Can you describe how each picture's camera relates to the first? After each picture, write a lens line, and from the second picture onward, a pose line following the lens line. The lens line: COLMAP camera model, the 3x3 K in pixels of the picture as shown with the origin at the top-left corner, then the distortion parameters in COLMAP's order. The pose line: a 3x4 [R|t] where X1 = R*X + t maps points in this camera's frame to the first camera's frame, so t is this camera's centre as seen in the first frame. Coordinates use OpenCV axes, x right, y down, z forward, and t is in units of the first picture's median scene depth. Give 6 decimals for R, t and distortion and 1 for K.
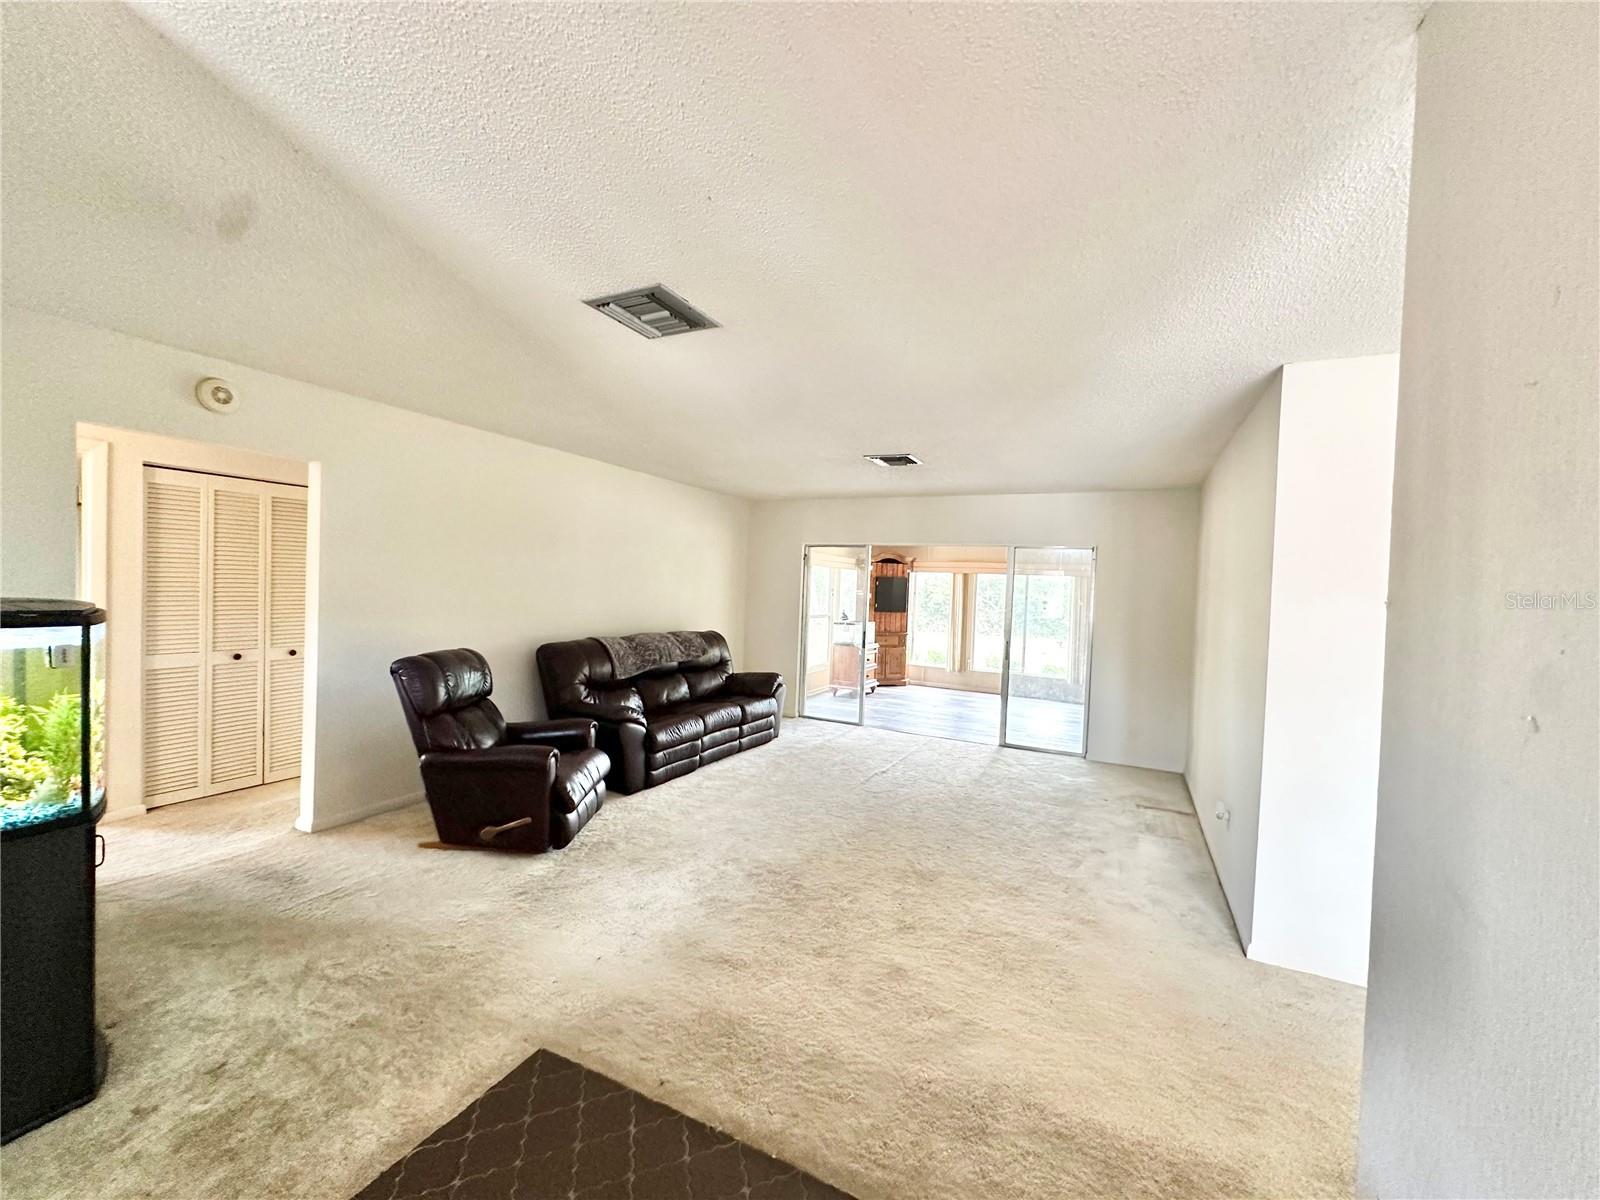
lens RADIAL K [[638.6, 0, 800.0], [0, 638.6, 600.0], [0, 0, 1]] dist [-0.002953, 0.000281]
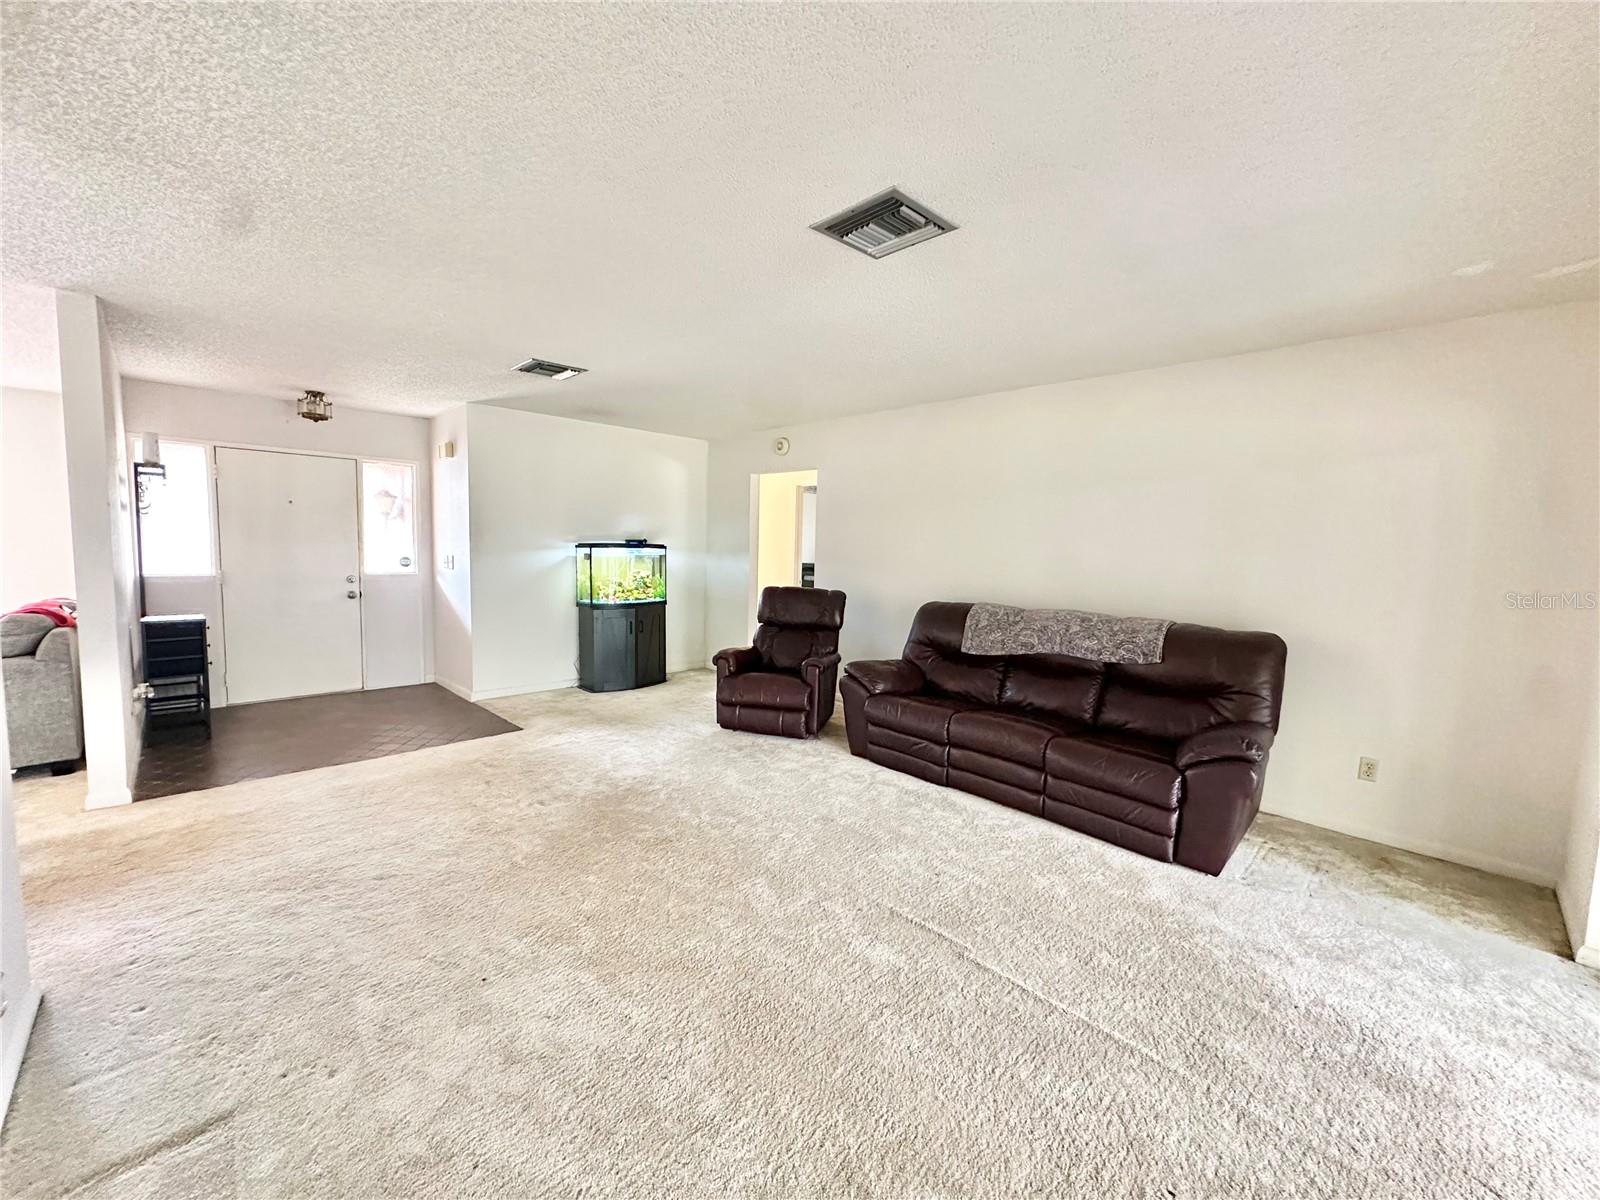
lens RADIAL K [[638.6, 0, 800.0], [0, 638.6, 600.0], [0, 0, 1]] dist [-0.002953, 0.000281]
pose [[-0.298532, 0.046406, -0.953271, 0.595775], [-0.060870, 0.995858, 0.067542, 0.014000], [0.952457, 0.078189, -0.294471, 1.081693]]
